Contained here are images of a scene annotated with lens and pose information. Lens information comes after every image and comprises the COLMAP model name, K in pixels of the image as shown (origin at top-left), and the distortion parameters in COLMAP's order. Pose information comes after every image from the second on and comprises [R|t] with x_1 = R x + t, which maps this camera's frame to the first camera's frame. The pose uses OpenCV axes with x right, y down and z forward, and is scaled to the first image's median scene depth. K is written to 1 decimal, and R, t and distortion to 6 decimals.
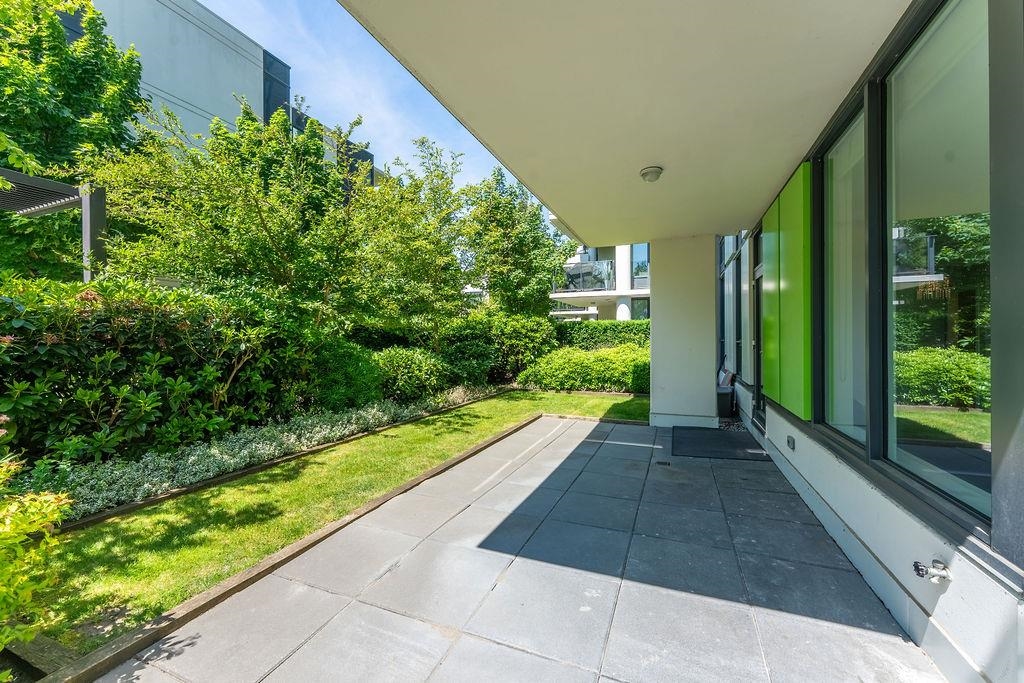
lens RADIAL K [[408.7, 0, 517.5], [0, 408.7, 338.3], [0, 0, 1]] dist [0.000717, 0.000030]
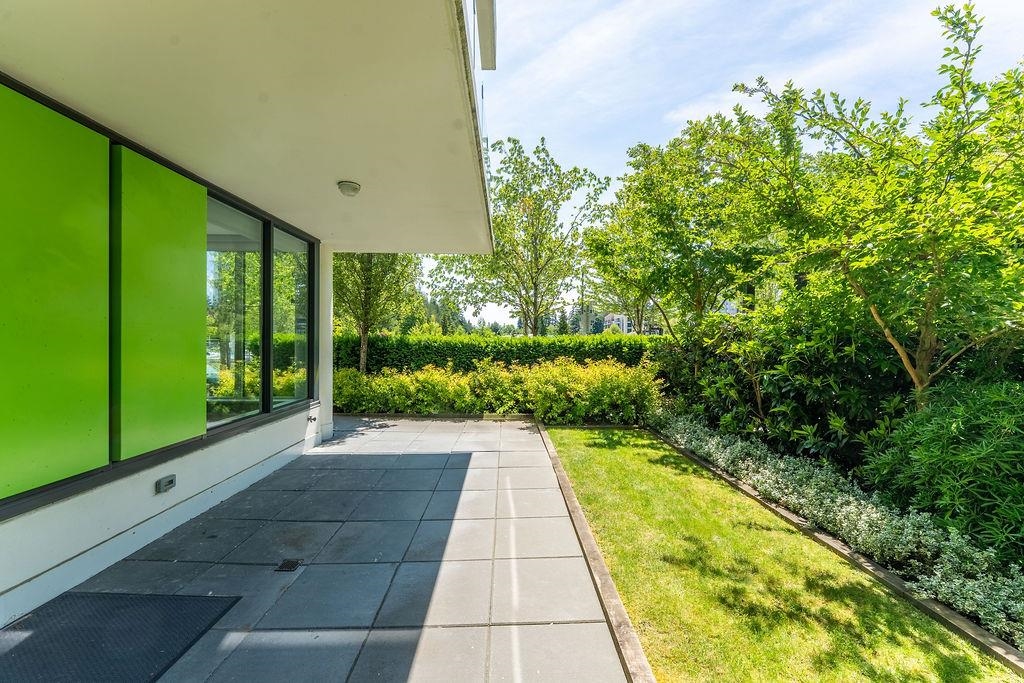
lens RADIAL K [[408.7, 0, 517.5], [0, 408.7, 338.3], [0, 0, 1]] dist [0.000717, 0.000030]
pose [[-0.918695, -0.000198, -0.394968, 0.325846], [-0.000072, 1.000000, -0.000335, -0.038334], [0.394968, -0.000279, -0.918695, 1.961457]]
